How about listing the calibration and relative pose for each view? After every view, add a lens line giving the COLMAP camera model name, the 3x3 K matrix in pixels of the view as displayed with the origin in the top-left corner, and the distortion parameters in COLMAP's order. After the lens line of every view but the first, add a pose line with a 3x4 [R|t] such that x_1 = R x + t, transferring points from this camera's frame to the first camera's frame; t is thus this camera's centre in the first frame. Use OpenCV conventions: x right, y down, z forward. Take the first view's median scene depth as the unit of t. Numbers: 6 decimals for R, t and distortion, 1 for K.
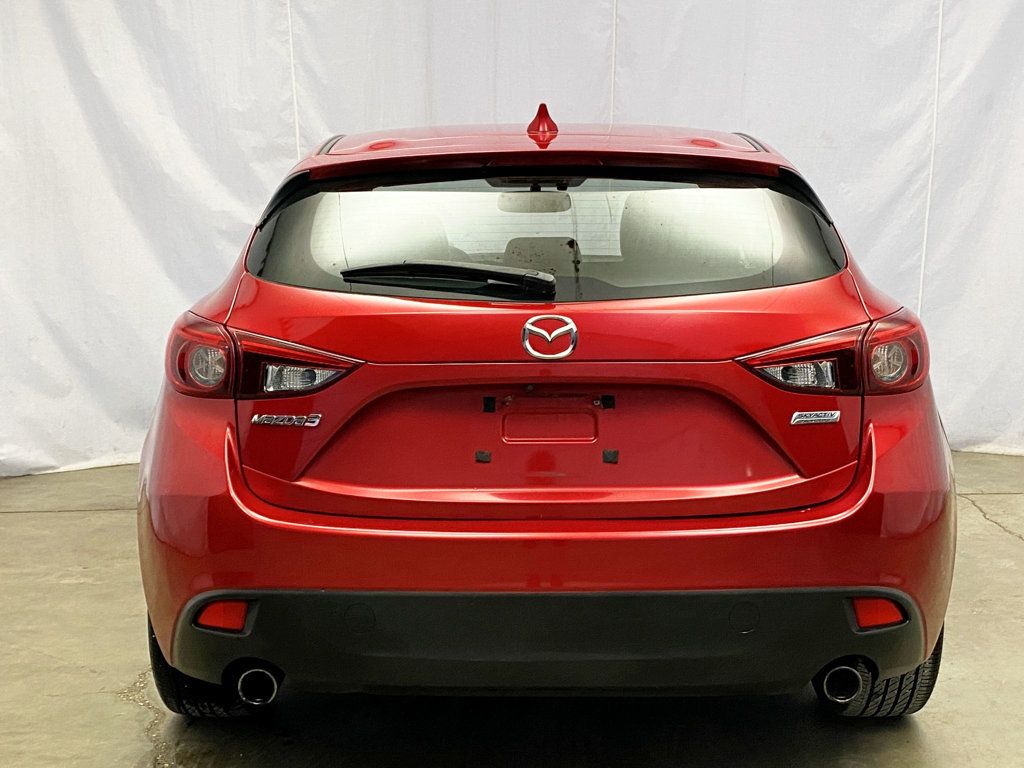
lens RADIAL K [[1403.7, 0, 512.3], [0, 1403.7, 383.5], [0, 0, 1]] dist [0.067897, 0.000000]
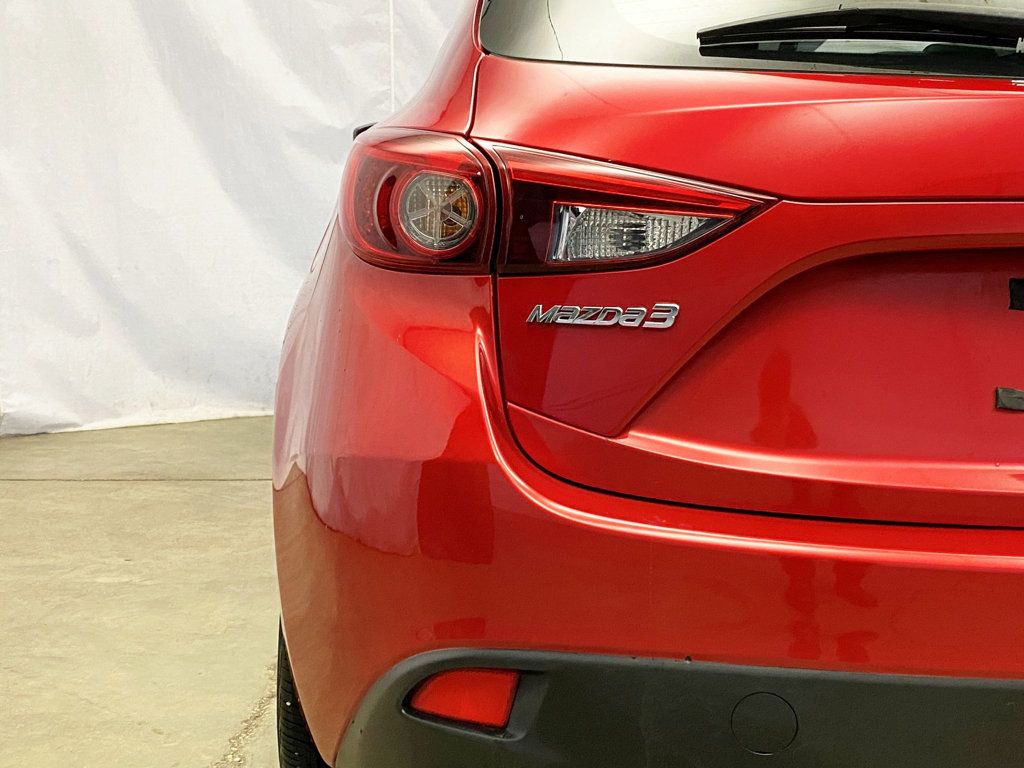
lens RADIAL K [[1403.7, 0, 512.1], [0, 1403.7, 383.8], [0, 0, 1]] dist [0.067897, 0.000000]
pose [[0.999662, 0.025950, 0.001392, -0.108150], [-0.025967, 0.999556, 0.014628, 0.024619], [-0.001011, -0.014659, 0.999892, 0.277323]]
